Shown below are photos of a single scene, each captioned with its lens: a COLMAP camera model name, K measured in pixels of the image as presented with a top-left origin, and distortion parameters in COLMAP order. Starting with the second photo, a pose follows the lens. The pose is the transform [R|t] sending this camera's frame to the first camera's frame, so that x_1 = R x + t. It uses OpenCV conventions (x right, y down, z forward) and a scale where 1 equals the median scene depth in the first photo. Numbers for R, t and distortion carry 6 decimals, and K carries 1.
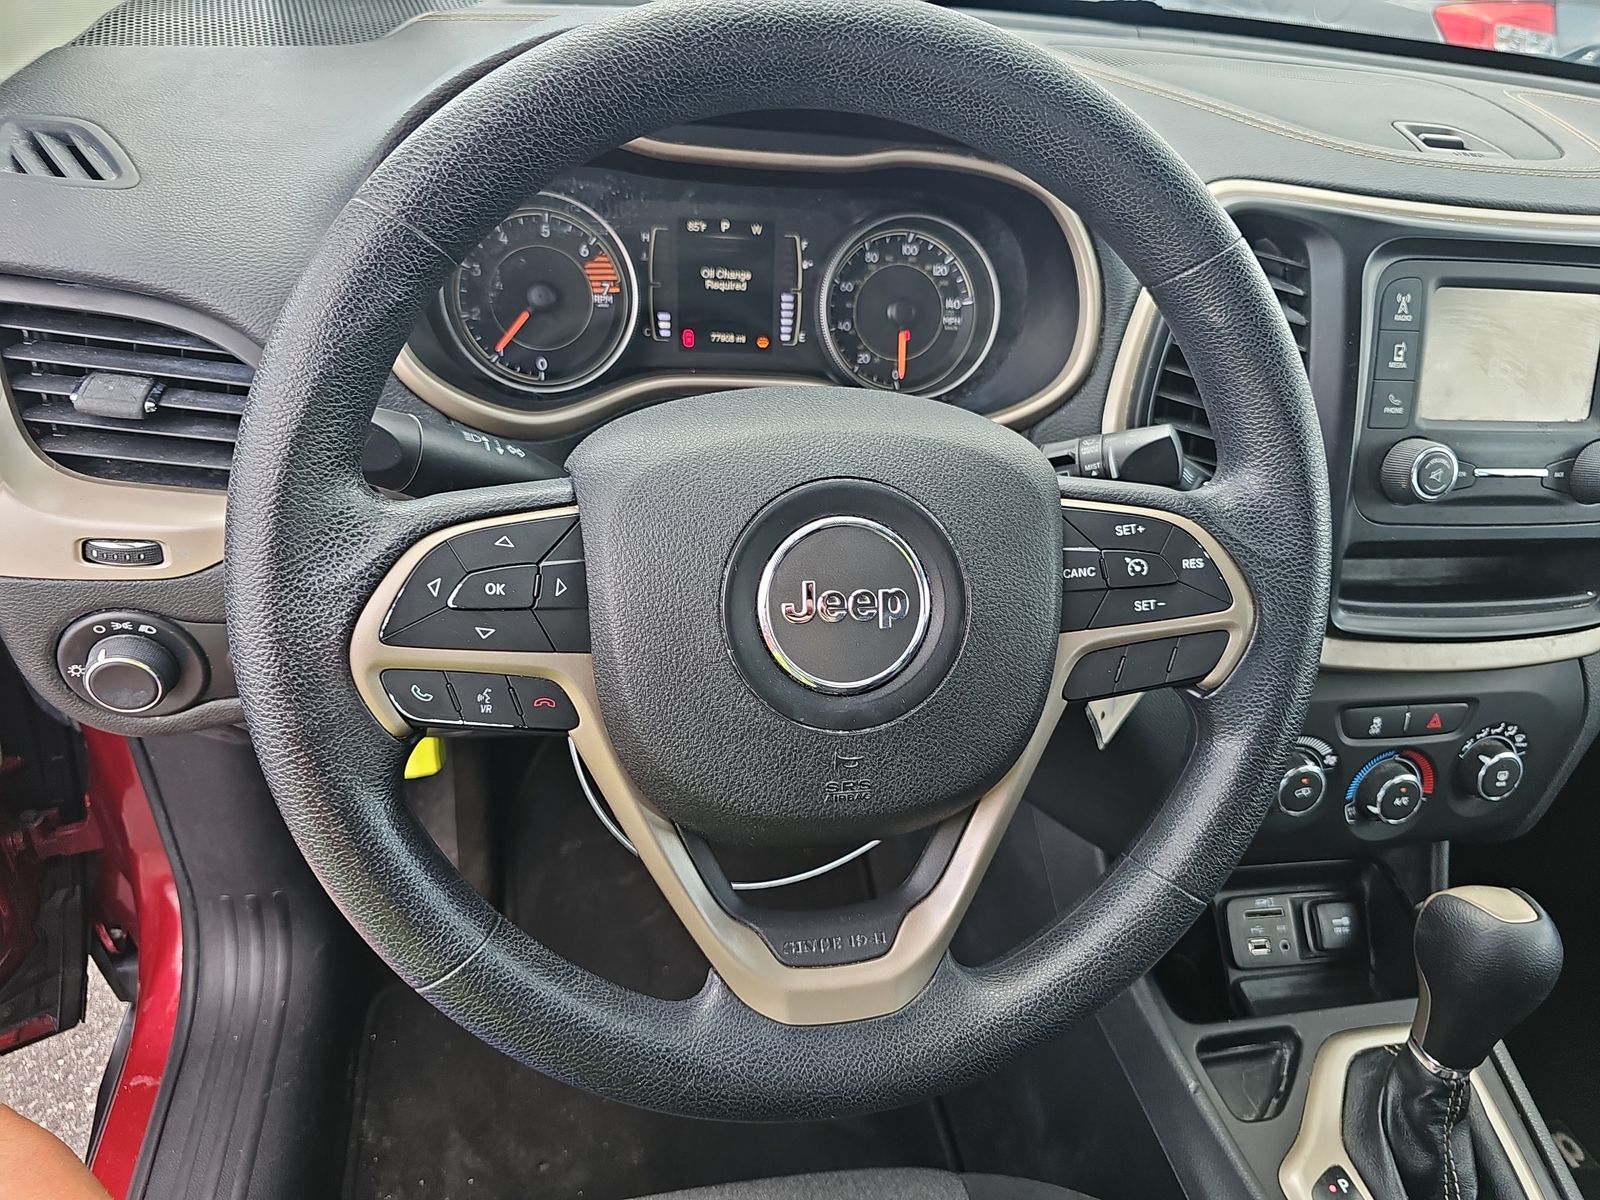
lens RADIAL K [[1077.7, 0, 803.0], [0, 1077.7, 613.3], [0, 0, 1]] dist [0.009863, -0.010035]
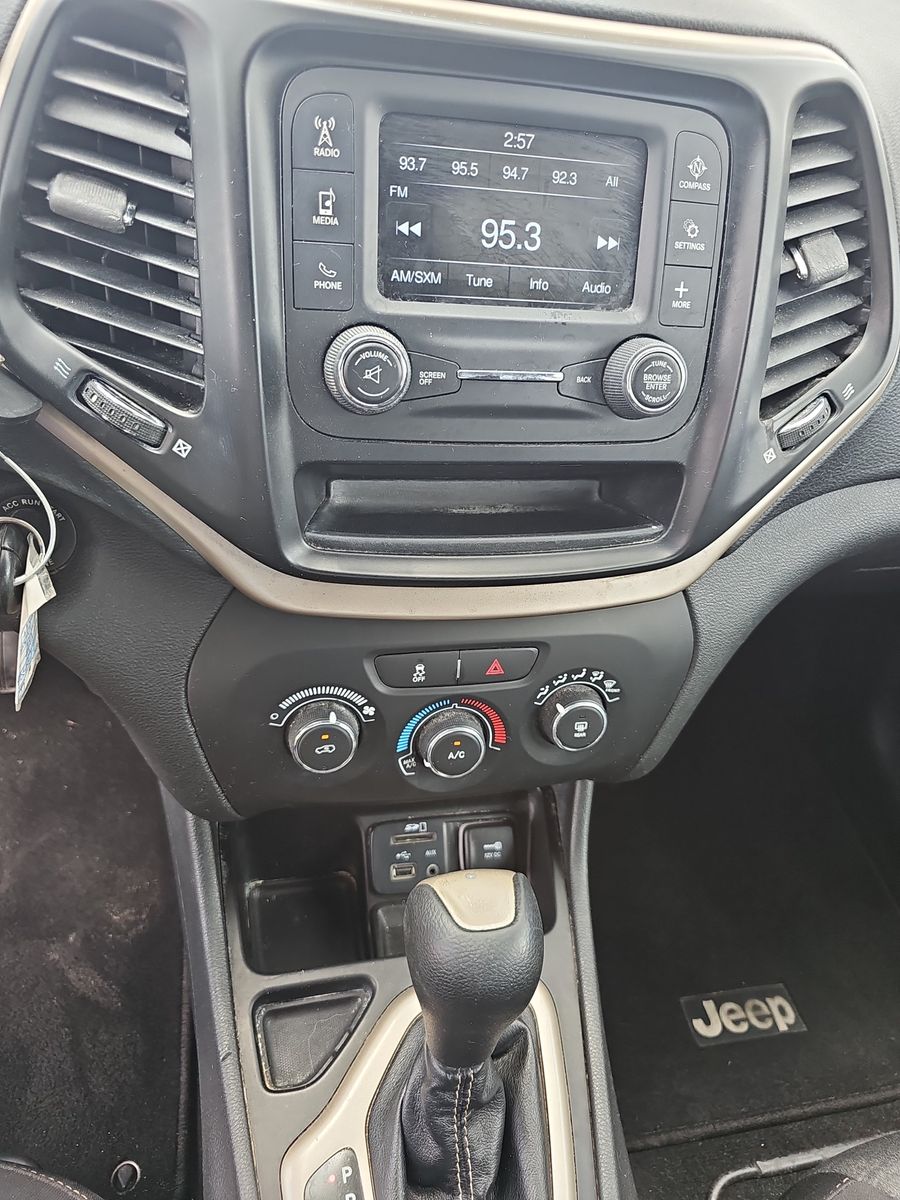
lens RADIAL K [[808.2, 0, 448.1], [0, 808.2, 591.4], [0, 0, 1]] dist [0.009863, -0.010035]
pose [[0.999623, 0.017233, 0.021368, 0.561328], [-0.019534, 0.993448, 0.112600, -0.037202], [-0.019287, -0.112975, 0.993411, 0.373934]]
